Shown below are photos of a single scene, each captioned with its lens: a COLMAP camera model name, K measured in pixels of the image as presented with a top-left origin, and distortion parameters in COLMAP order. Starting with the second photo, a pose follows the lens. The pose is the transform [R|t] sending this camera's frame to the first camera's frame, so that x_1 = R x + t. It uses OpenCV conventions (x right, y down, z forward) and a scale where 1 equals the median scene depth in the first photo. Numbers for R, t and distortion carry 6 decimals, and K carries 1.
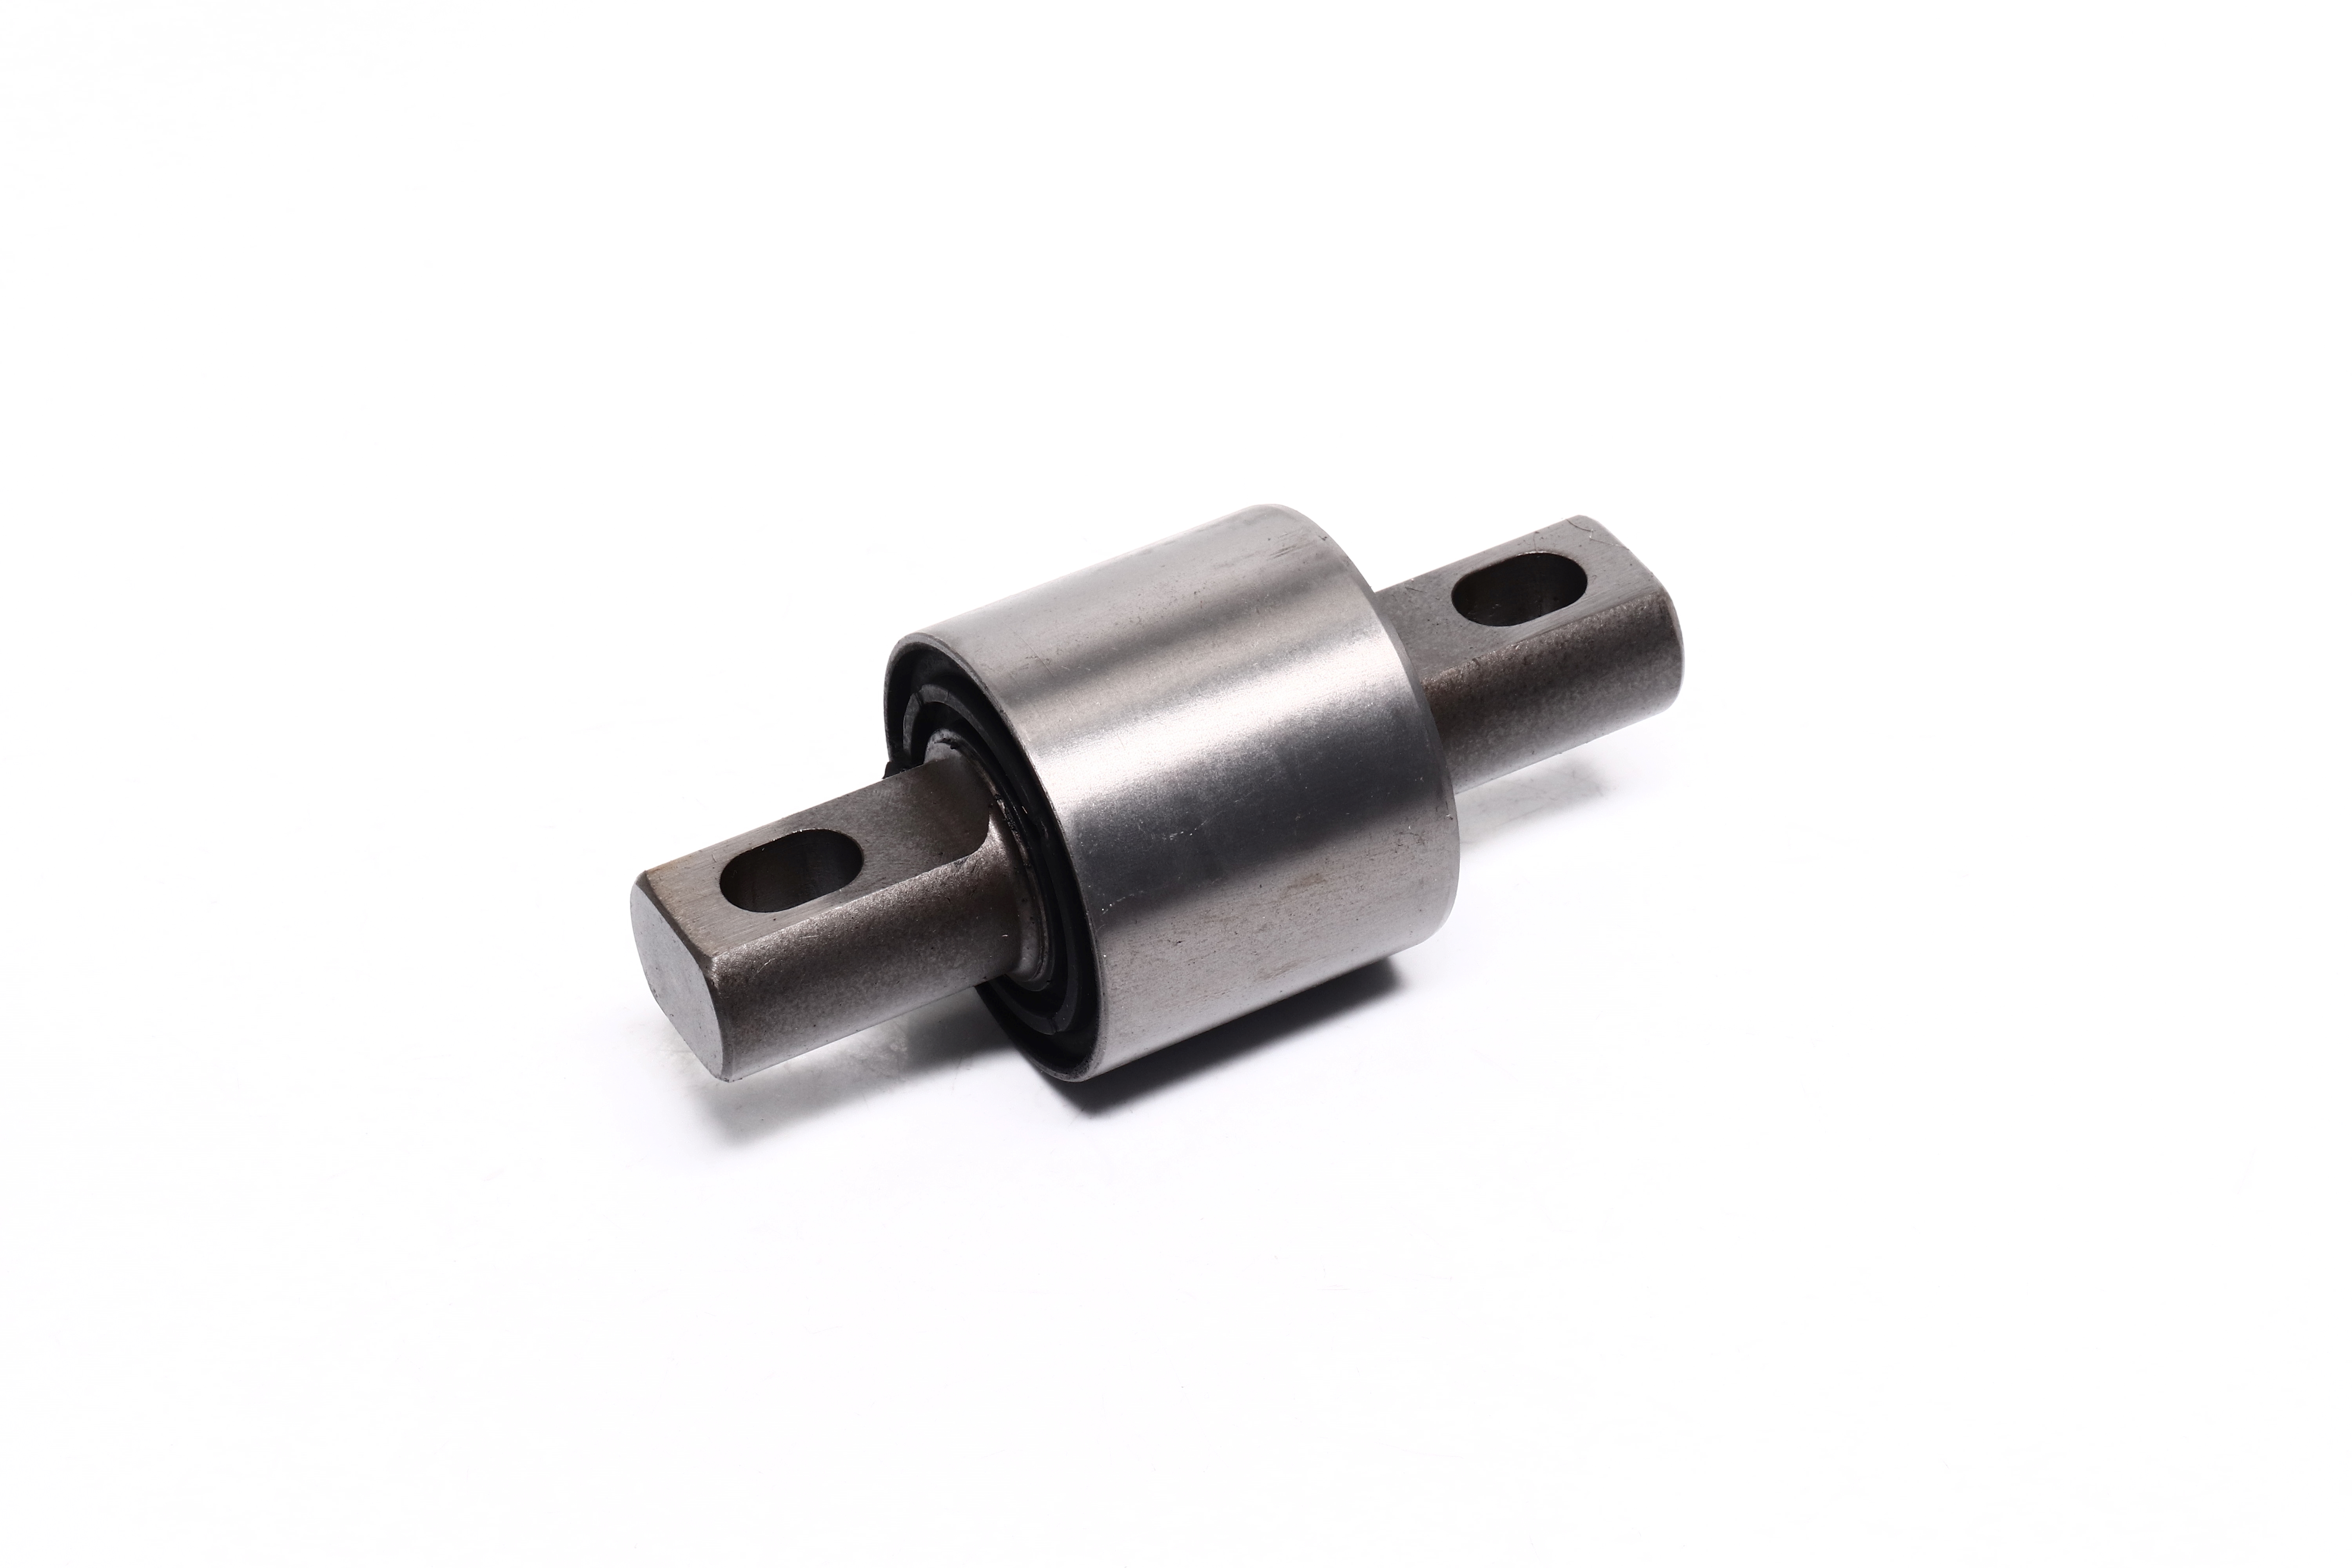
lens RADIAL K [[6461.3, 0, 1181.6], [0, 6461.3, 801.1], [0, 0, 1]] dist [1.153503, 0.000000]
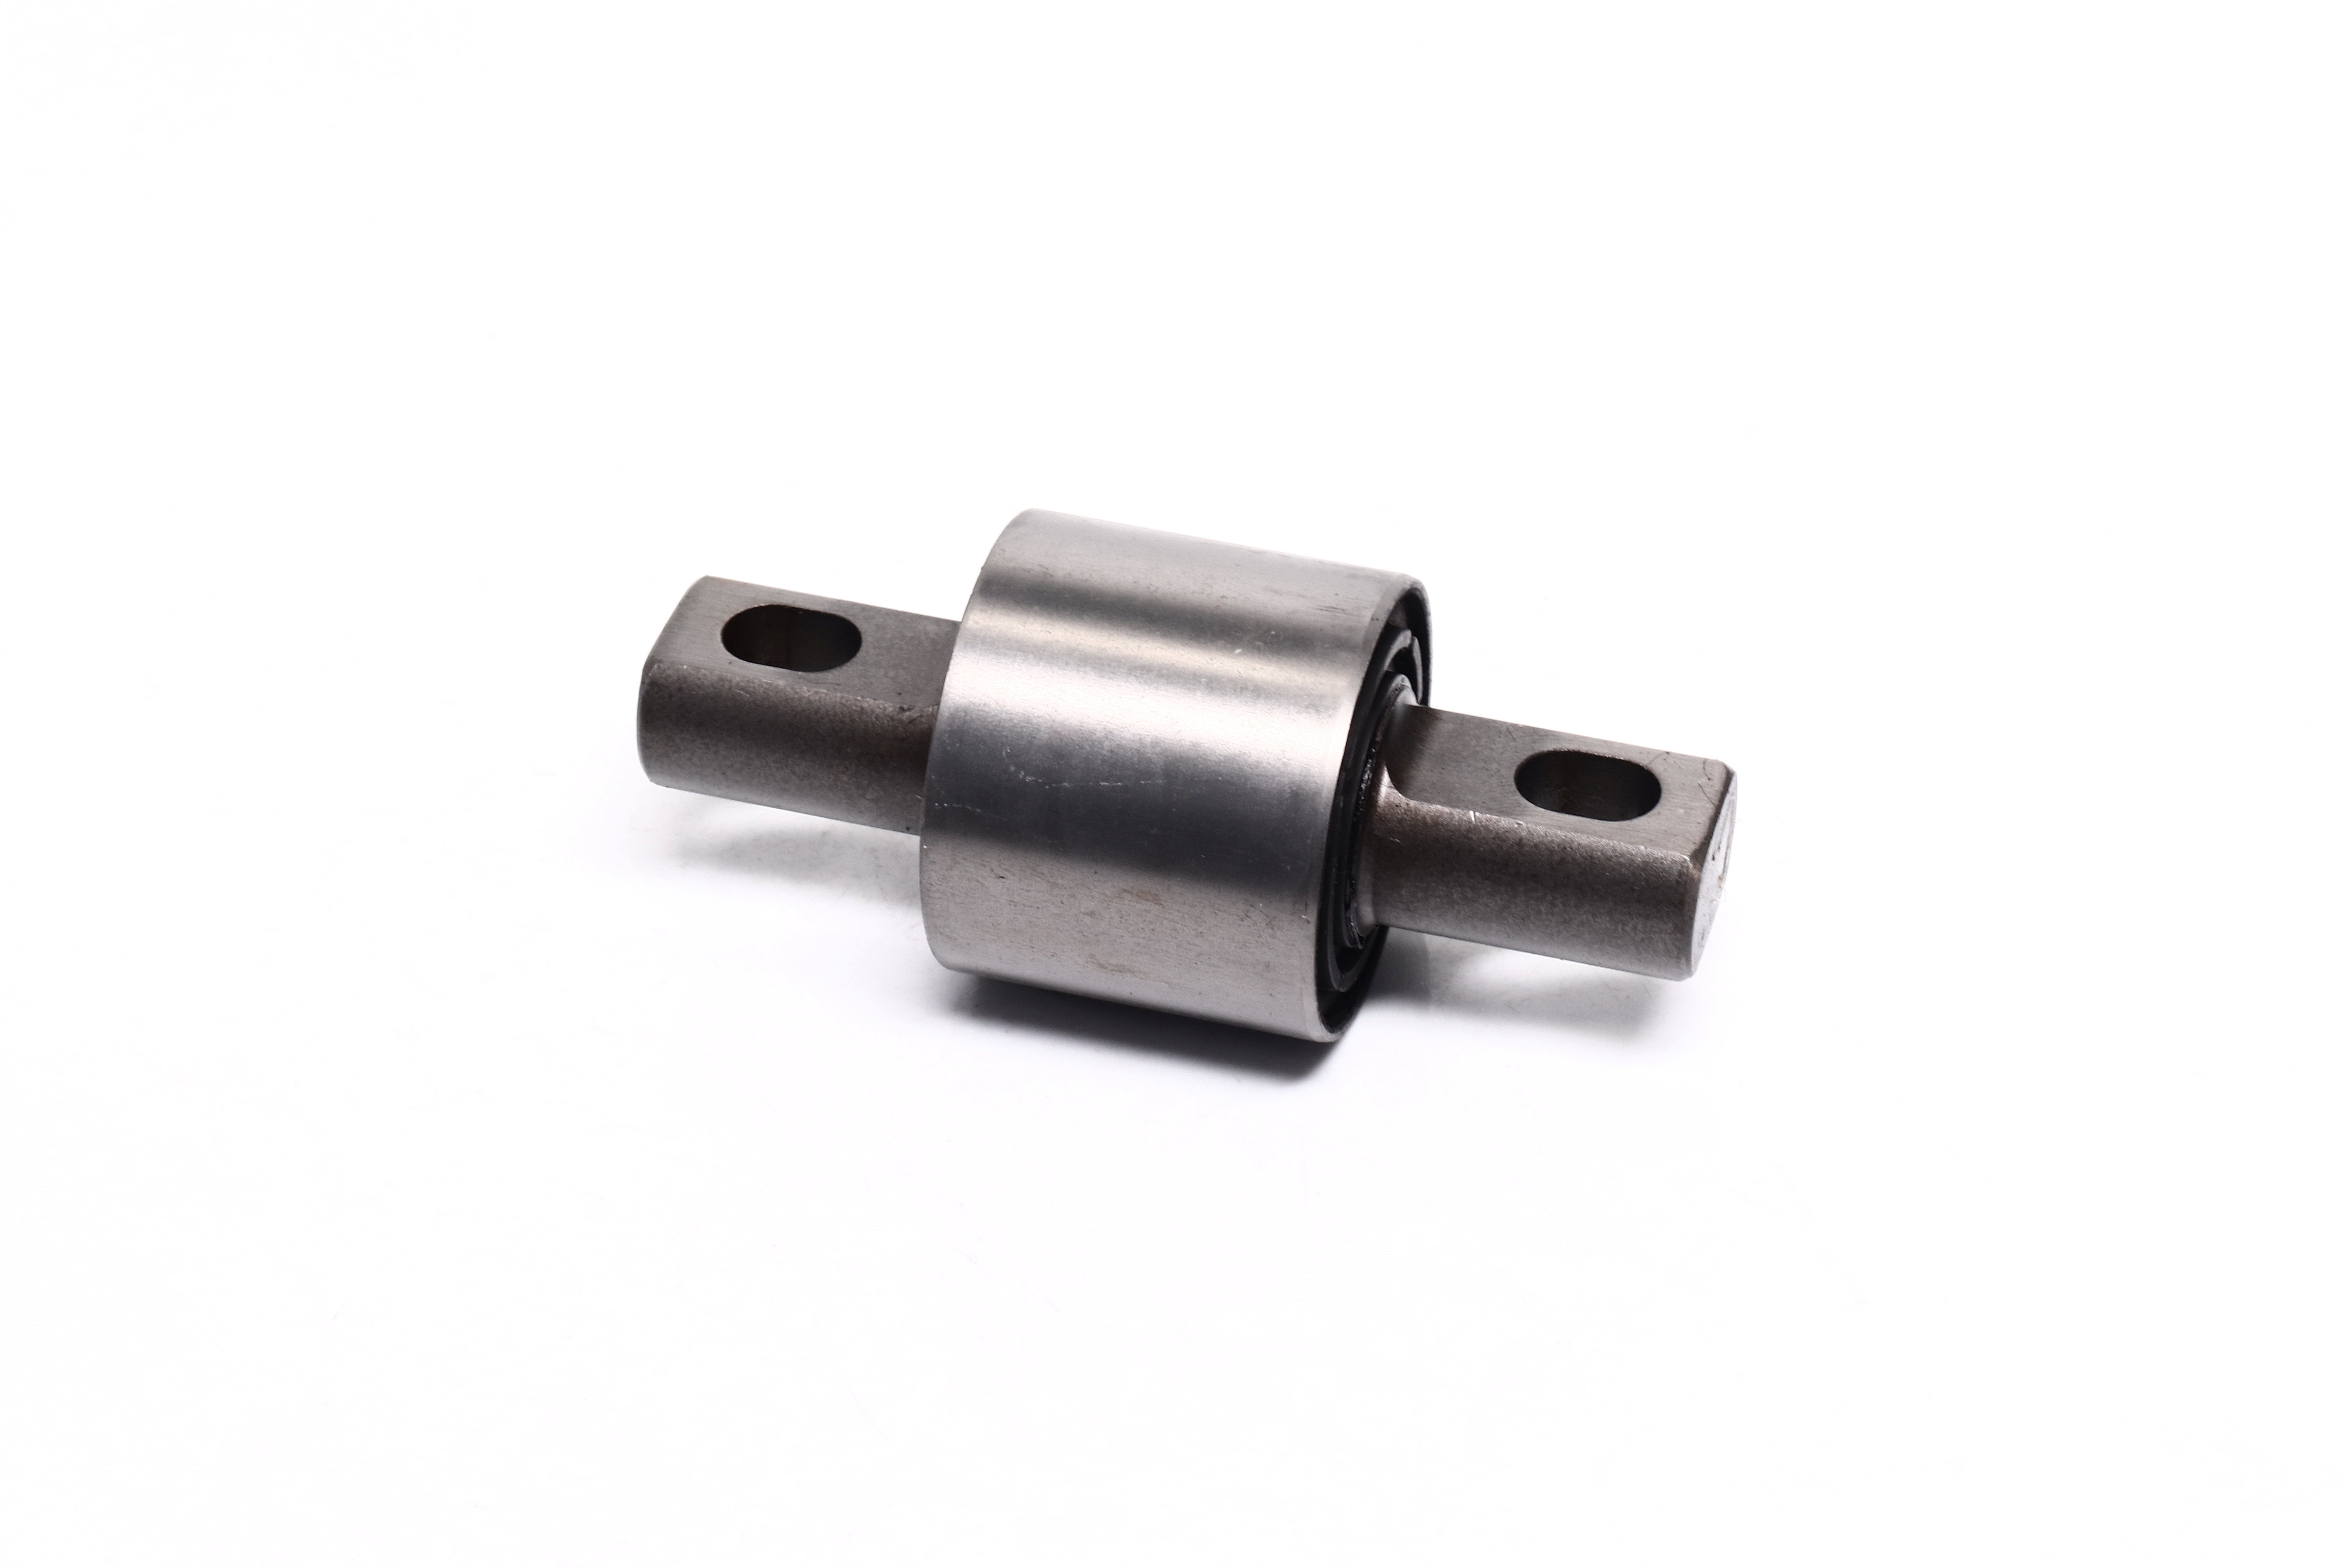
lens RADIAL K [[6461.3, 0, 1179.3], [0, 6461.3, 783.7], [0, 0, 1]] dist [1.153503, 0.000000]
pose [[0.678960, 0.481854, -0.553923, 0.566193], [-0.476065, 0.863317, 0.167468, -0.171846], [0.558906, 0.149999, 0.815552, 0.186136]]
